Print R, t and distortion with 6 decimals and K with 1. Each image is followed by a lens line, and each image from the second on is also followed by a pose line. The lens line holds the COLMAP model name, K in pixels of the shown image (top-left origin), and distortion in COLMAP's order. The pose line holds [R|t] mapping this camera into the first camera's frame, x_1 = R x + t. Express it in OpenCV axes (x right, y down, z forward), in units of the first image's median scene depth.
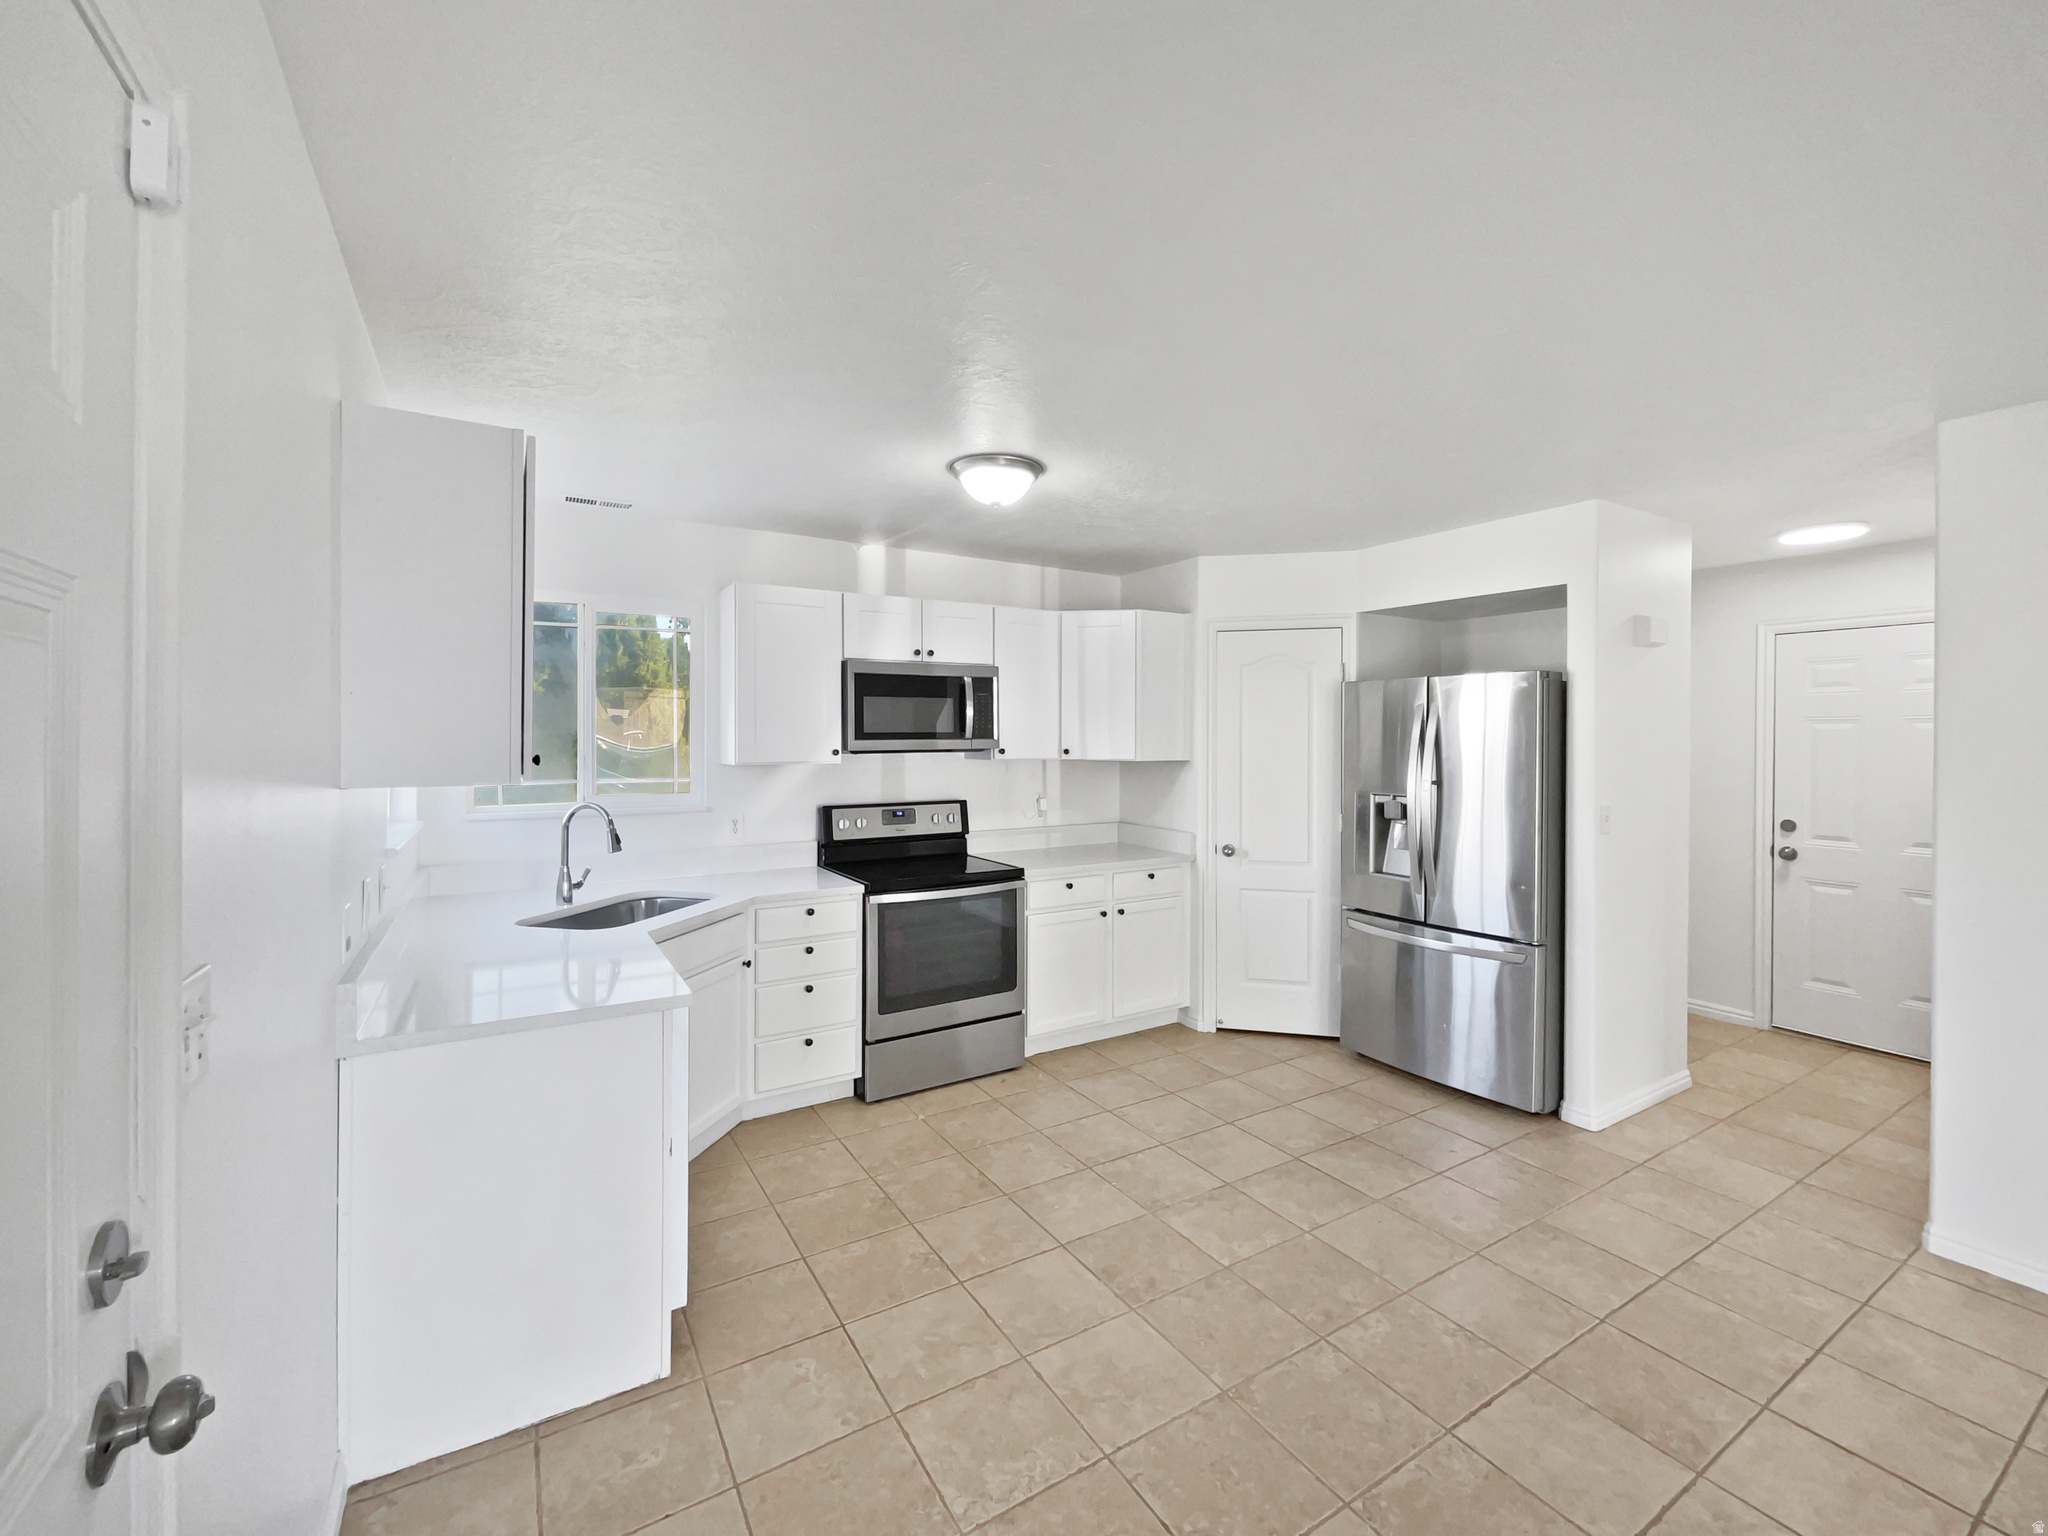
lens RADIAL K [[854.3, 0, 1028.1], [0, 854.3, 745.6], [0, 0, 1]] dist [0.000725, -0.000095]
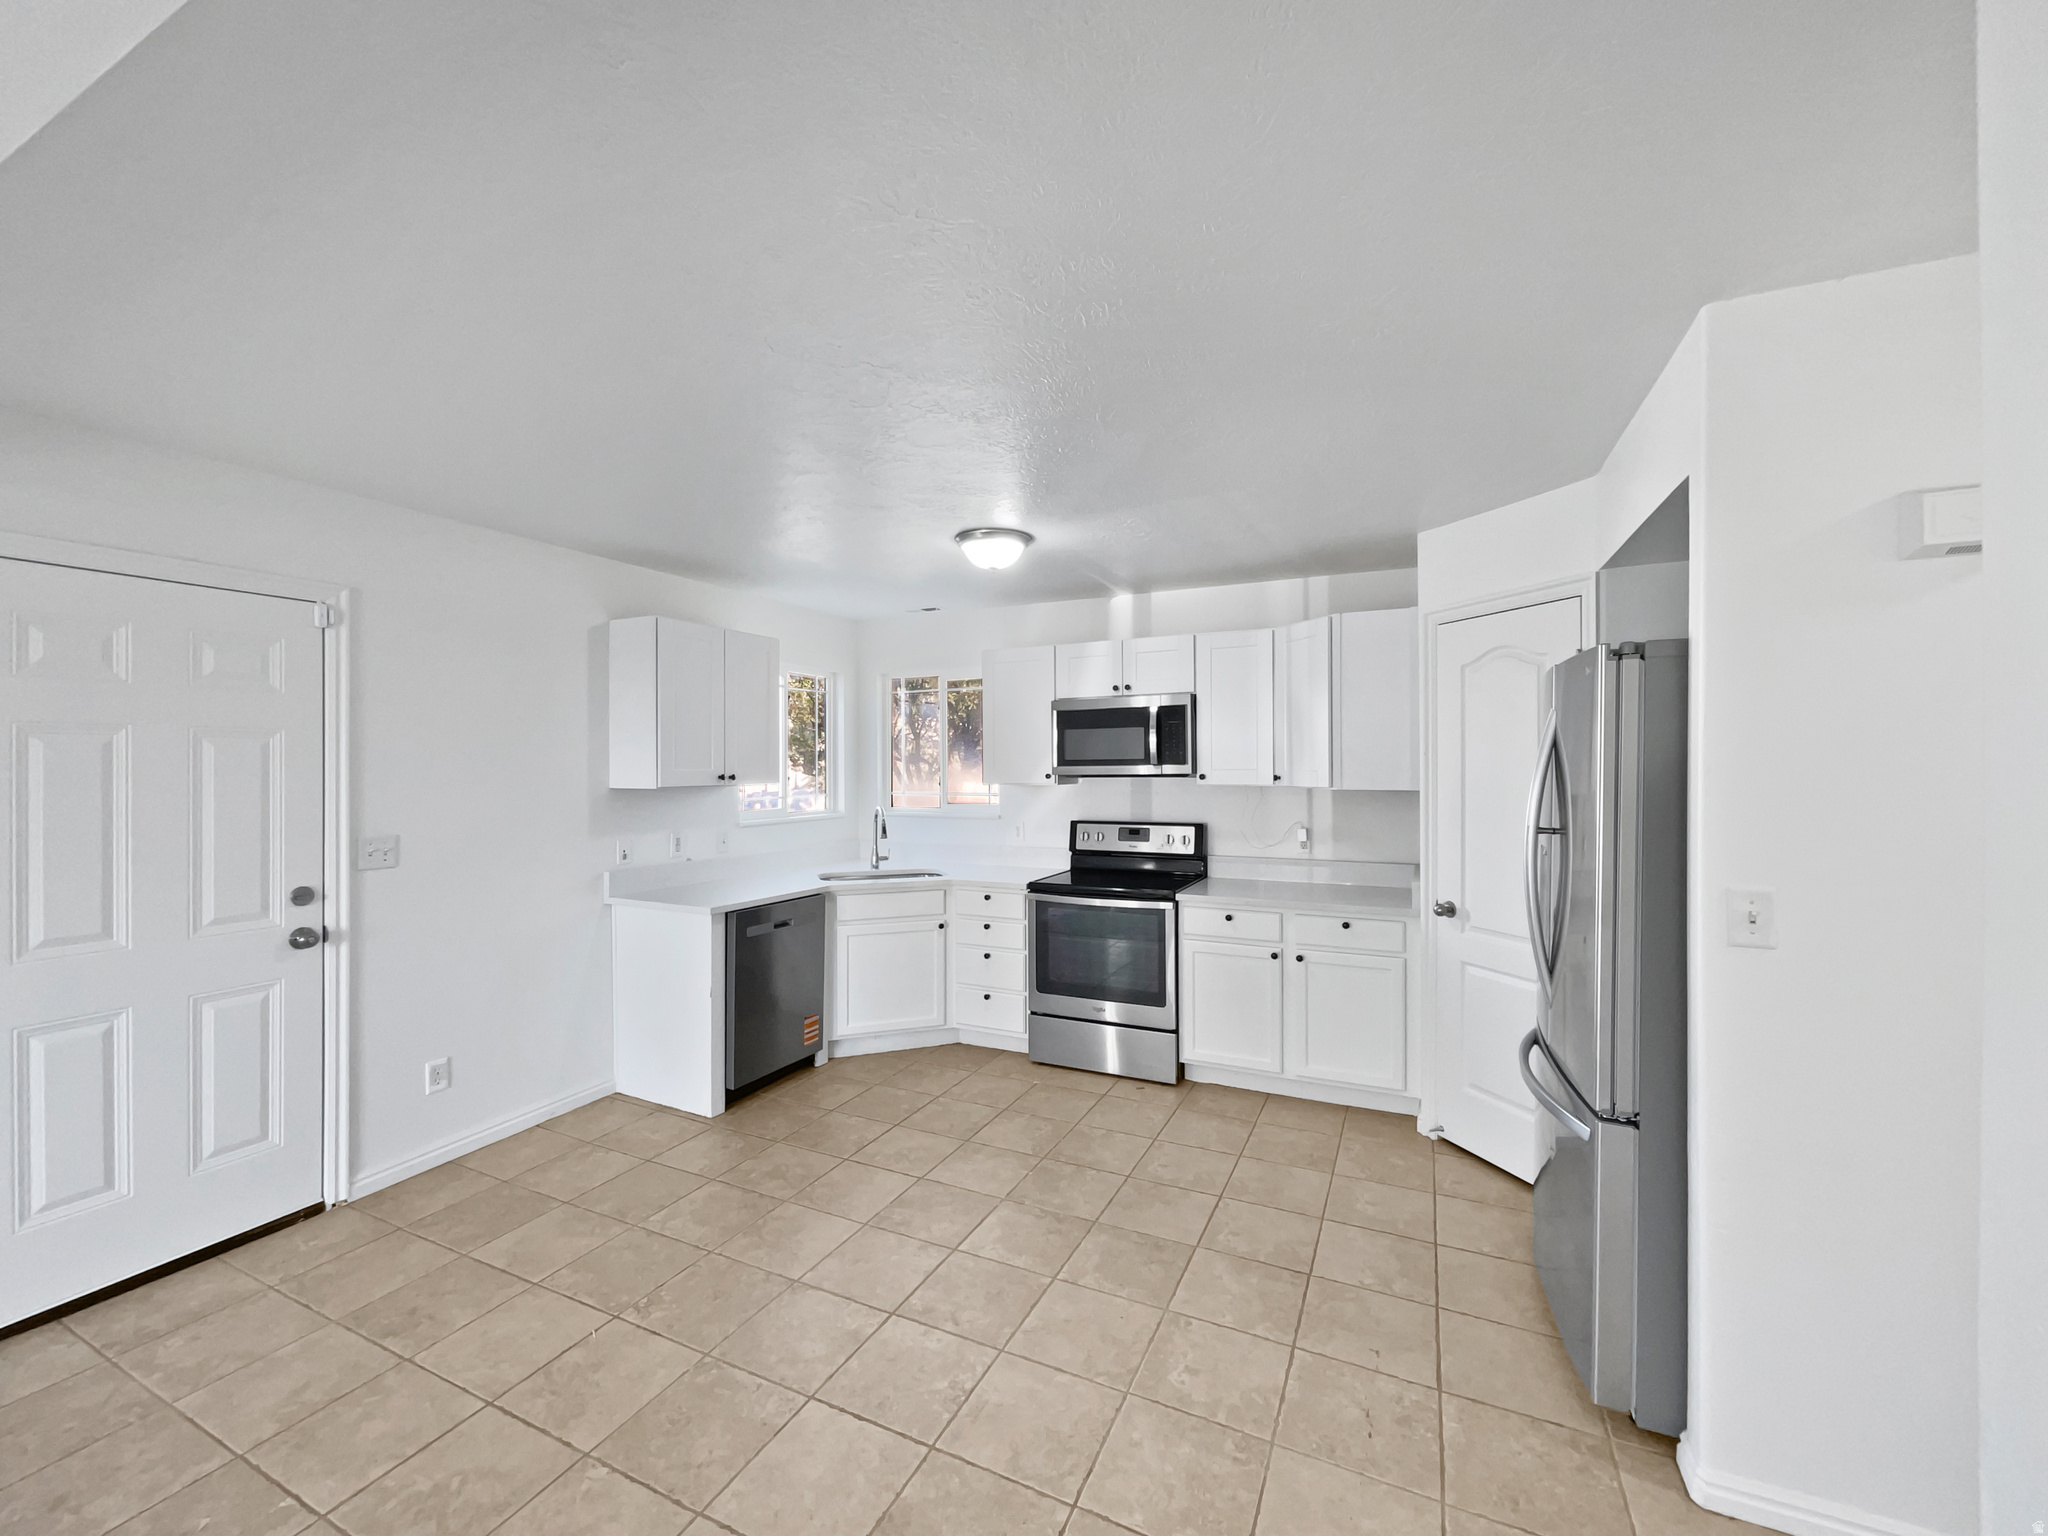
lens RADIAL K [[825.1, 0, 1024.0], [0, 825.1, 768.0], [0, 0, 1]] dist [-0.000438, -0.000018]
pose [[0.542726, -0.000888, -0.839909, 0.846920], [-0.003090, 0.999991, -0.003054, -0.000075], [0.839904, 0.004253, 0.542718, 0.364263]]
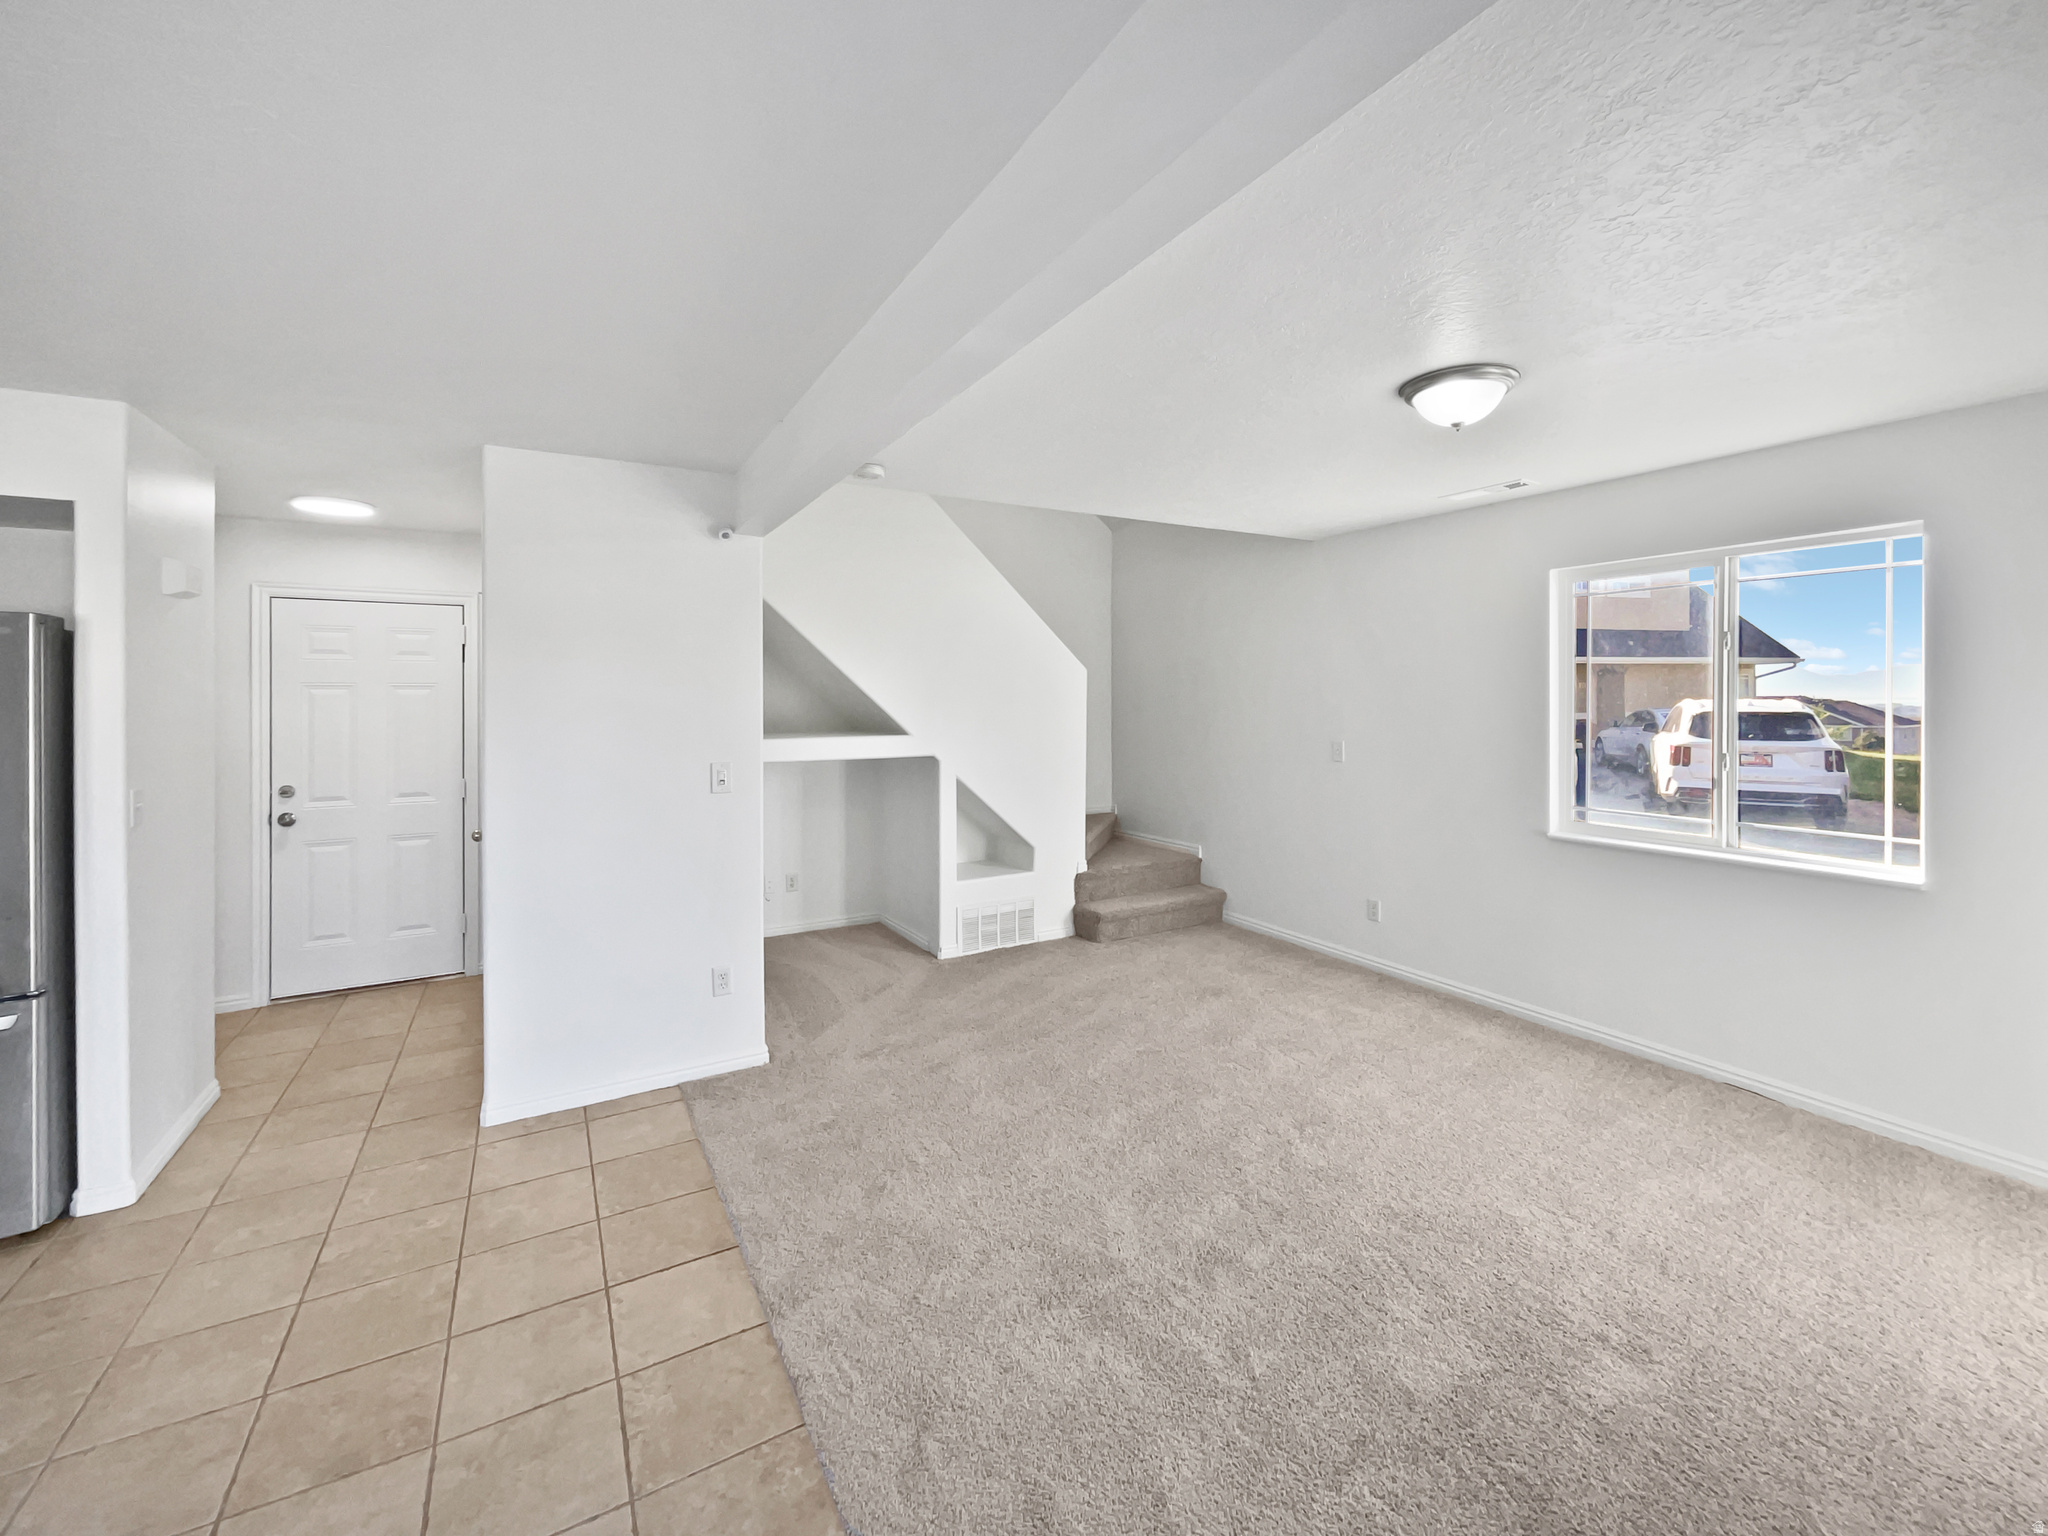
lens RADIAL K [[854.7, 0, 1028.0], [0, 854.7, 692.6], [0, 0, 1]] dist [0.000529, -0.002614]
pose [[0.027555, 0.001535, 0.999619, -0.094684], [0.020299, 0.999792, -0.002095, -0.001455], [-0.999414, 0.020349, 0.027518, 0.138658]]
